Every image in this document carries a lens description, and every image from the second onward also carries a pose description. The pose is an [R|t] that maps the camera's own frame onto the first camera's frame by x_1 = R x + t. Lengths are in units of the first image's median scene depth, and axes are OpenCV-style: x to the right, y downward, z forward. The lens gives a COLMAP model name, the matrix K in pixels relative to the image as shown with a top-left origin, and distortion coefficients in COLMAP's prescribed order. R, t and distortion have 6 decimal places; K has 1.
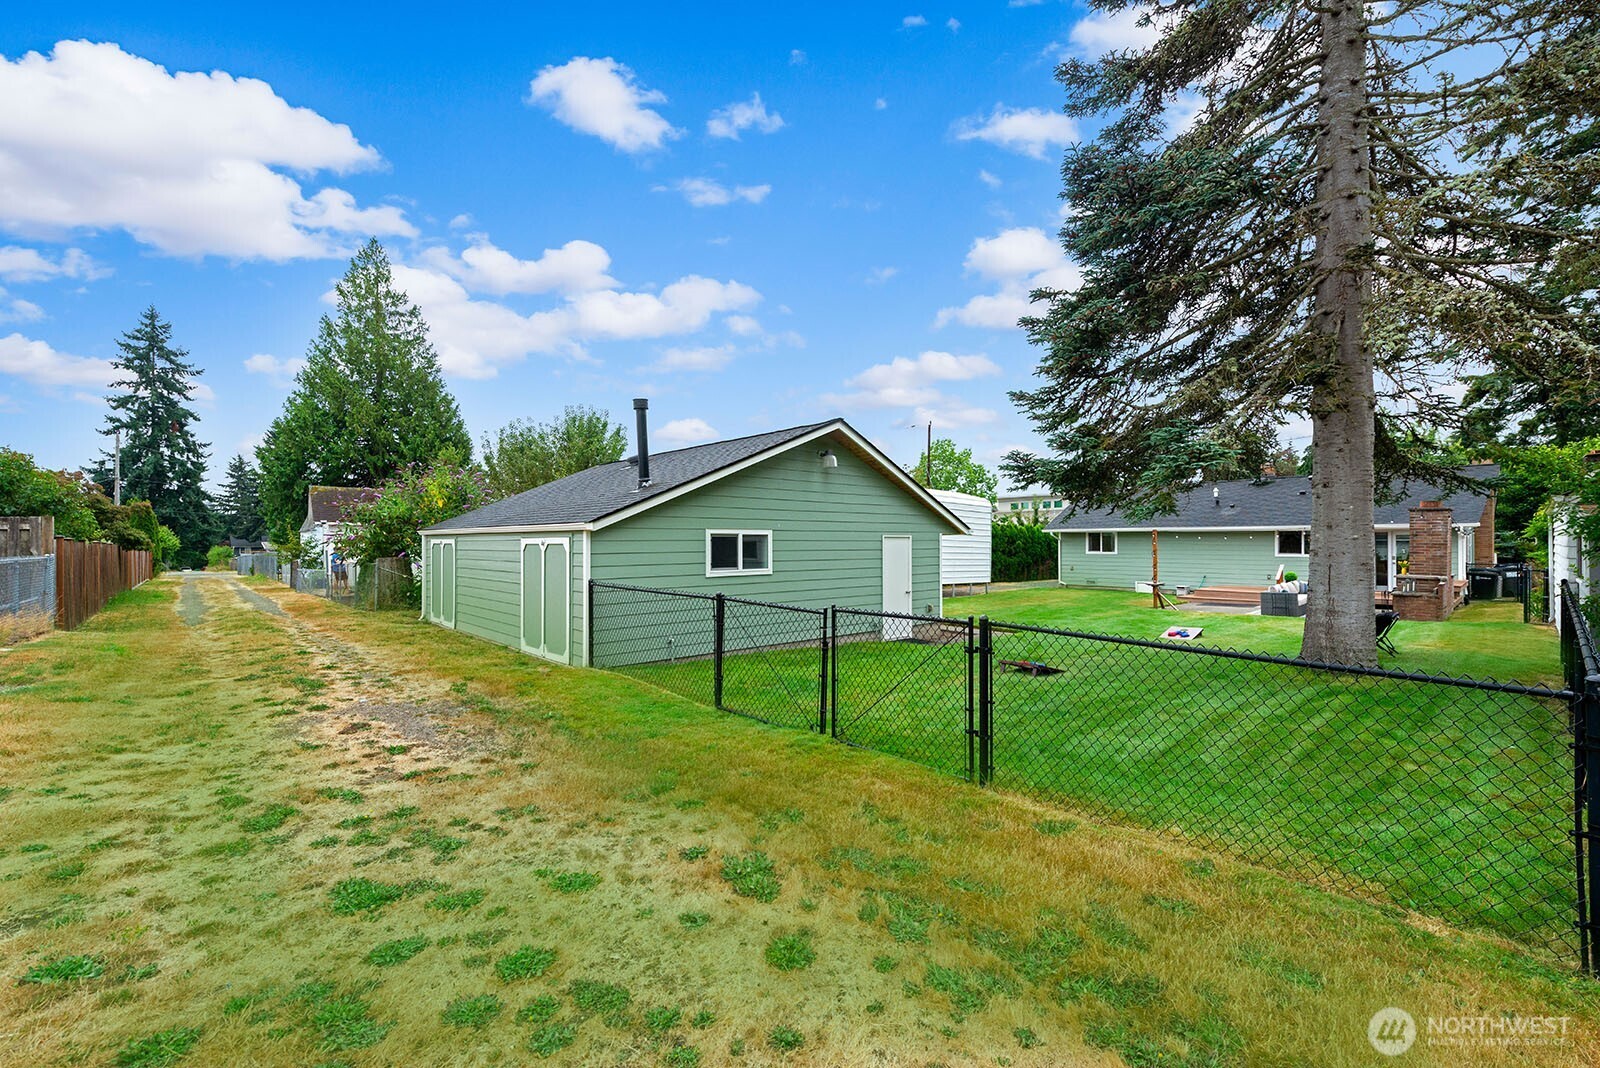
lens RADIAL K [[673.1, 0, 806.3], [0, 673.1, 548.8], [0, 0, 1]] dist [0.001159, -0.000292]
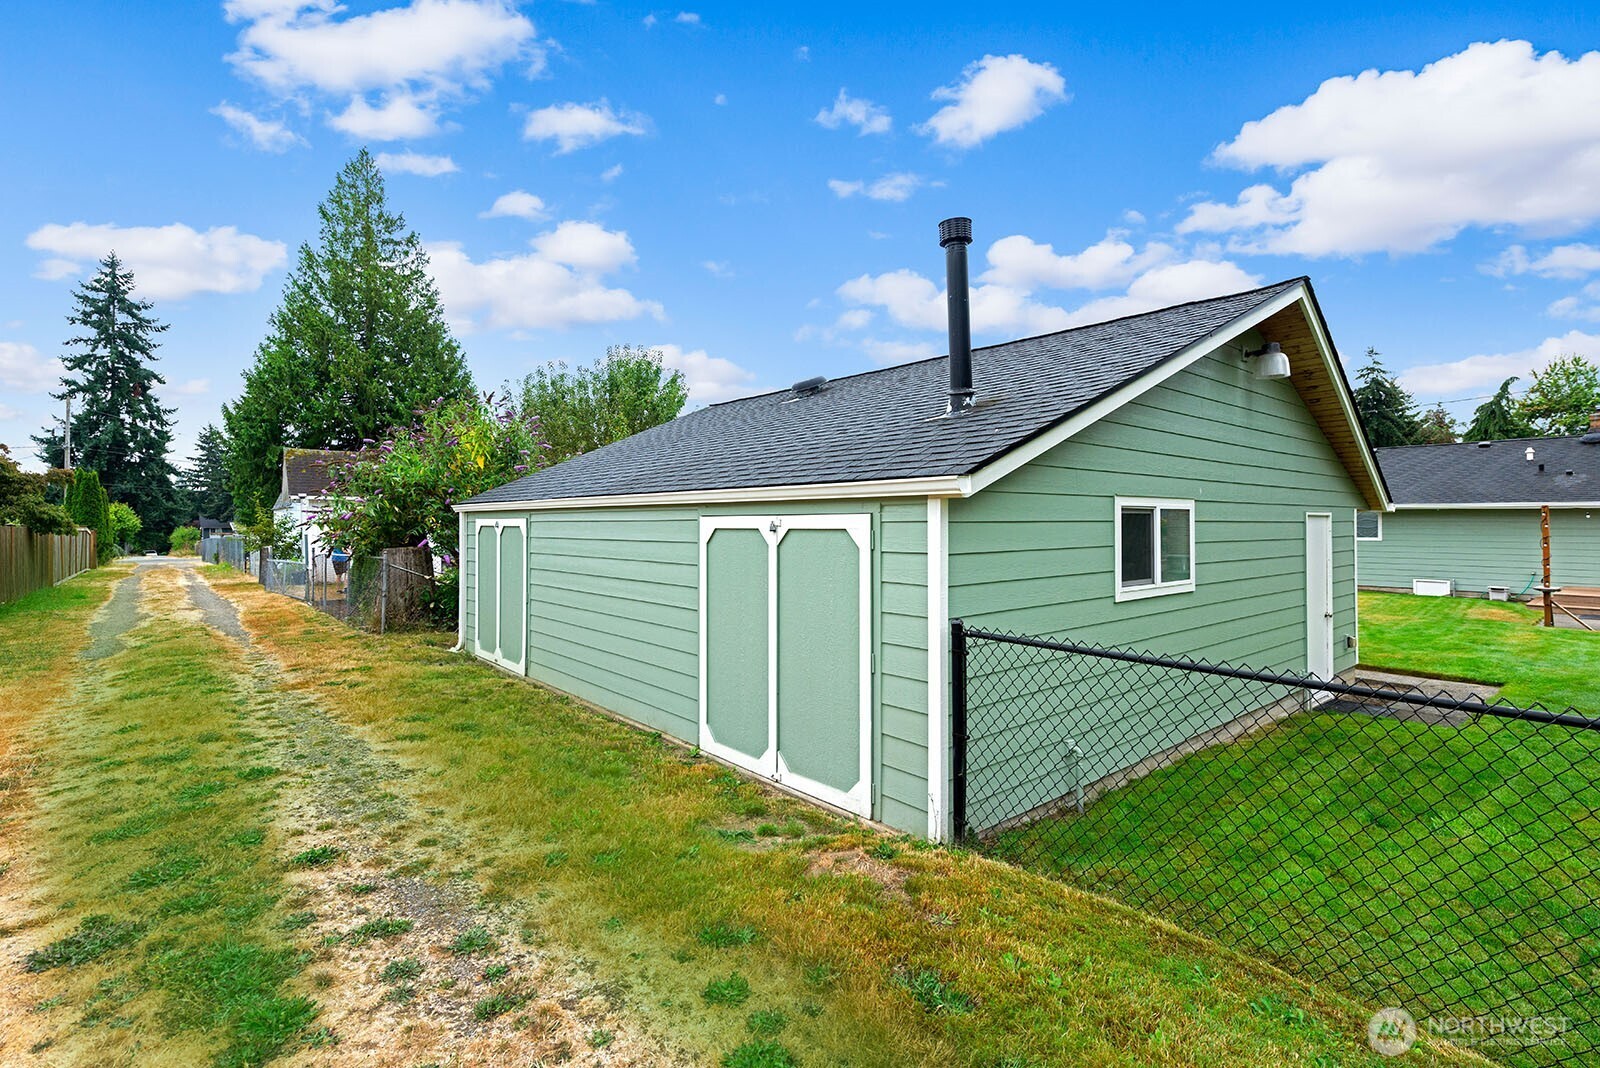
lens RADIAL K [[753.3, 0, 798.1], [0, 753.3, 526.3], [0, 0, 1]] dist [0.001267, -0.000270]
pose [[0.999215, 0.001336, -0.039593, -0.081736], [-0.001551, 0.999984, -0.005406, -0.001443], [0.039585, 0.005463, 0.999201, 0.113852]]
